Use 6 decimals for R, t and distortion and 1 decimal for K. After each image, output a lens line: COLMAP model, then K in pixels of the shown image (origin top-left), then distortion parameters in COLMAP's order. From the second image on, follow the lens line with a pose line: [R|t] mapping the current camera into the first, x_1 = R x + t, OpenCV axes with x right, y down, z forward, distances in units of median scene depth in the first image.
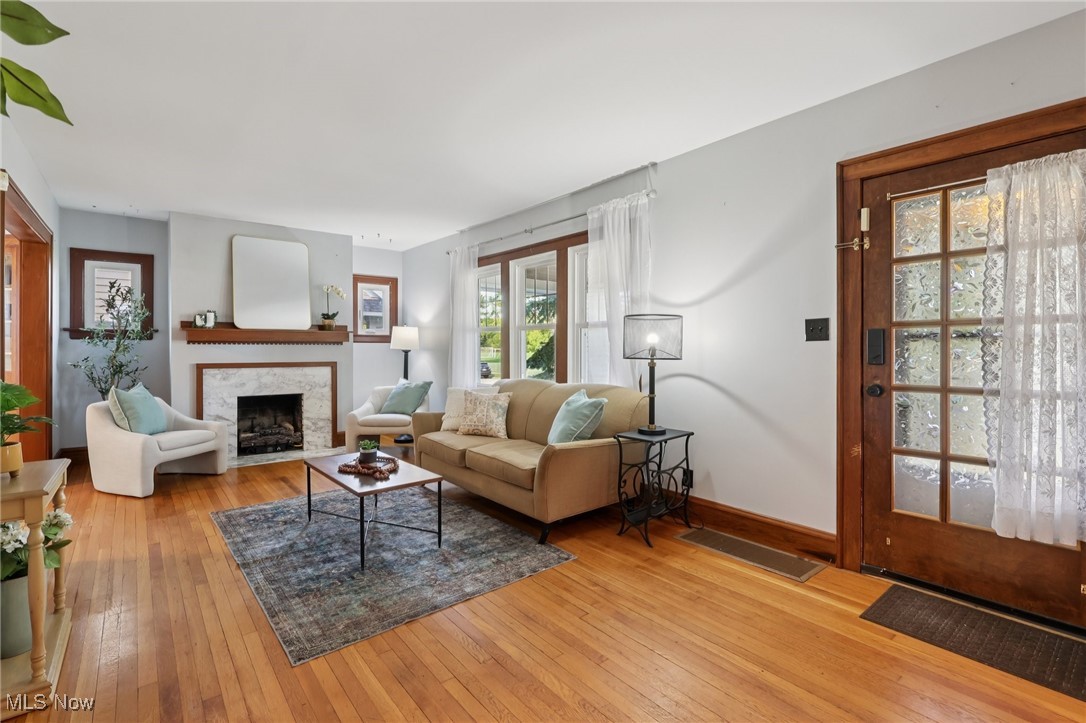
lens RADIAL K [[504.5, 0, 540.9], [0, 504.5, 350.0], [0, 0, 1]] dist [-0.003516, 0.000974]
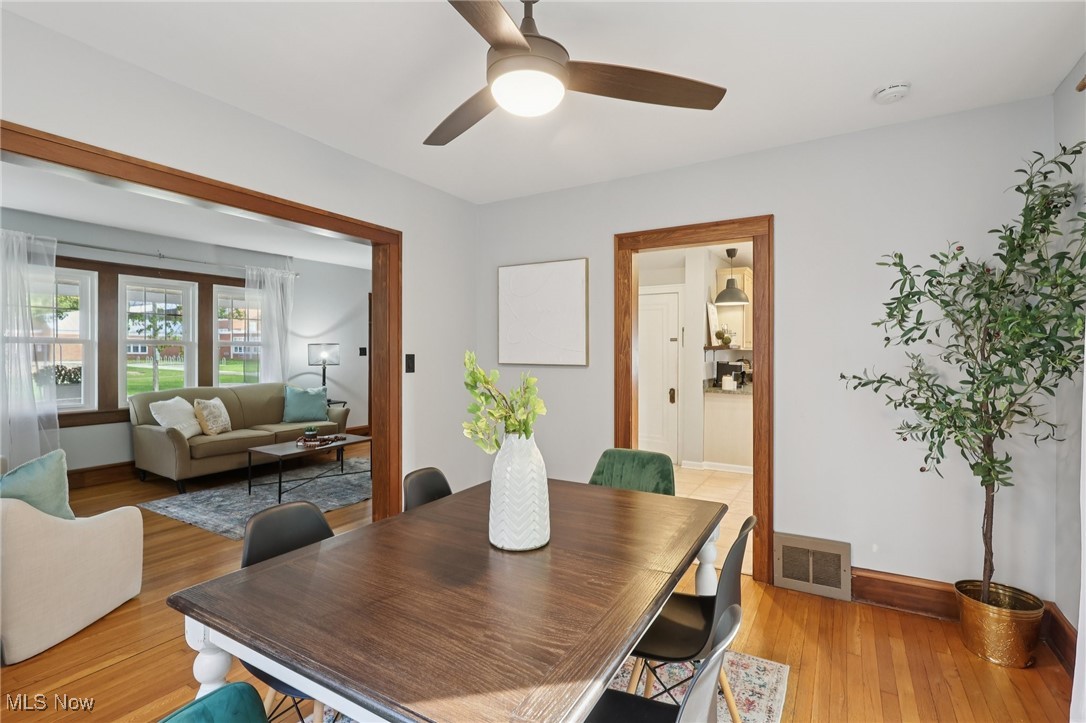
lens RADIAL K [[504.5, 0, 542.8], [0, 504.5, 359.6], [0, 0, 1]] dist [-0.003516, 0.000974]
pose [[-0.345746, -0.024023, 0.938021, -1.730268], [-0.002870, 0.999695, 0.024545, -0.049462], [-0.938324, 0.005795, -0.345709, 0.764199]]
